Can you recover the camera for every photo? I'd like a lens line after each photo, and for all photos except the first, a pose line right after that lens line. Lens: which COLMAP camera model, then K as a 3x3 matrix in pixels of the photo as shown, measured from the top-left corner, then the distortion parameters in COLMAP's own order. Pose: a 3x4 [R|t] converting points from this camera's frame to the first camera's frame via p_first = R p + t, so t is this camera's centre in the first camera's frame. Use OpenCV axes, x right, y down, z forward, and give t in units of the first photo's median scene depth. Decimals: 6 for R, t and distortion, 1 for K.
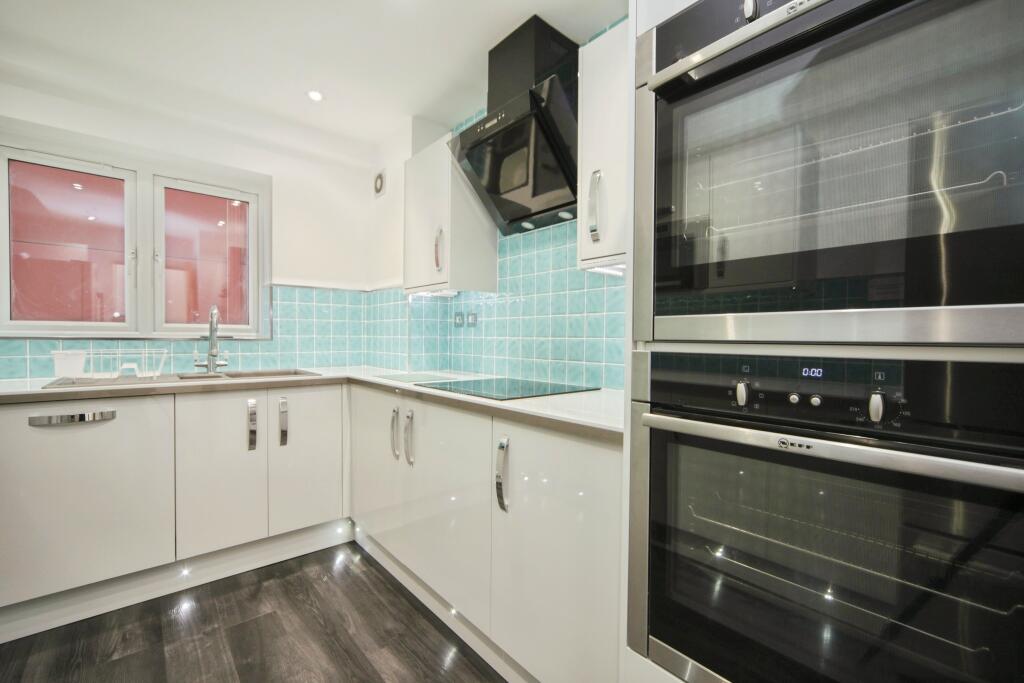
lens RADIAL K [[431.5, 0, 508.6], [0, 431.5, 360.4], [0, 0, 1]] dist [-0.001842, 0.000614]
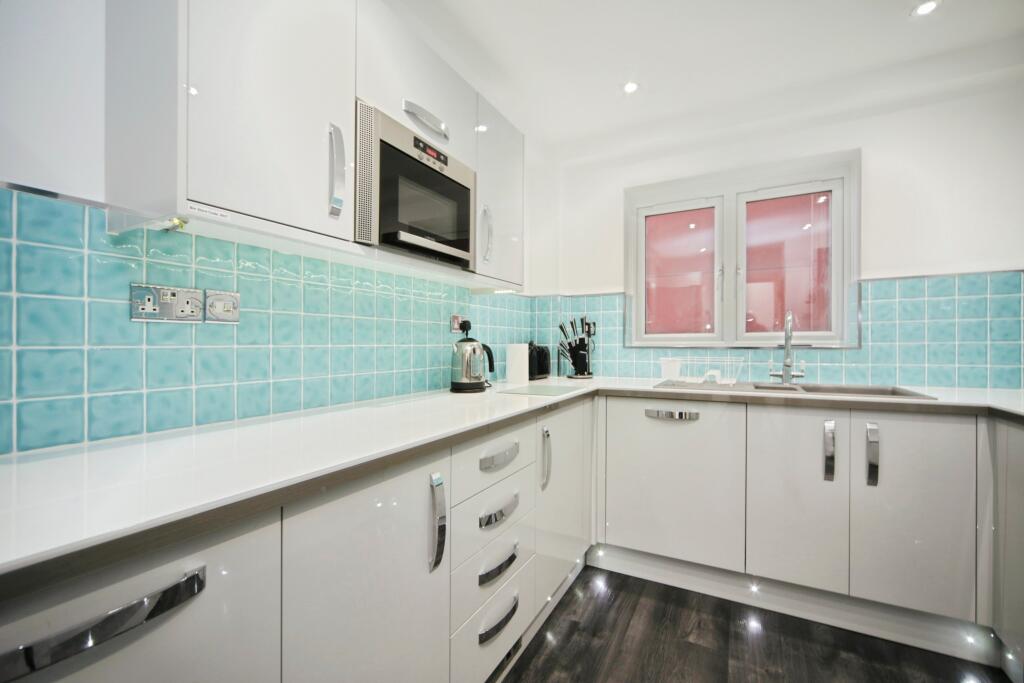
lens RADIAL K [[432.7, 0, 512.0], [0, 432.7, 341.5], [0, 0, 1]] dist [-0.012327, 0.003314]
pose [[0.365445, -0.015817, -0.930699, -0.042885], [-0.041985, 0.998558, -0.033456, -0.007618], [0.929886, 0.051302, 0.364254, 0.116959]]
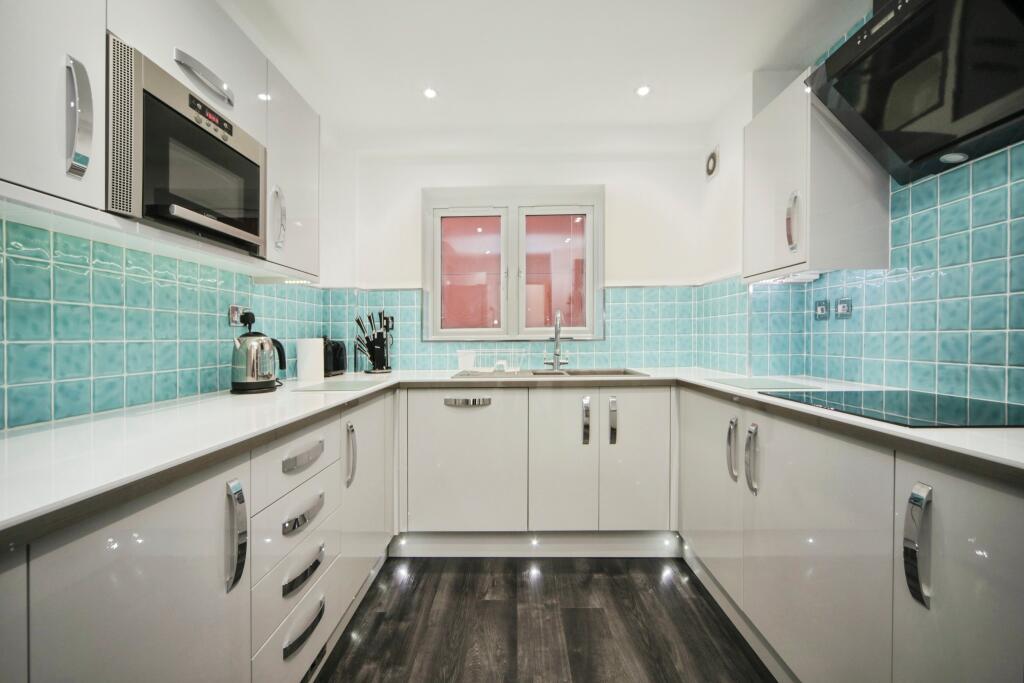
lens RADIAL K [[434.9, 0, 512.0], [0, 434.9, 341.5], [0, 0, 1]] dist [-0.016409, 0.001042]
pose [[0.752737, -0.011553, -0.658220, -0.026739], [-0.017056, 0.999168, -0.037043, -0.001643], [0.658101, 0.039110, 0.751914, 0.069771]]
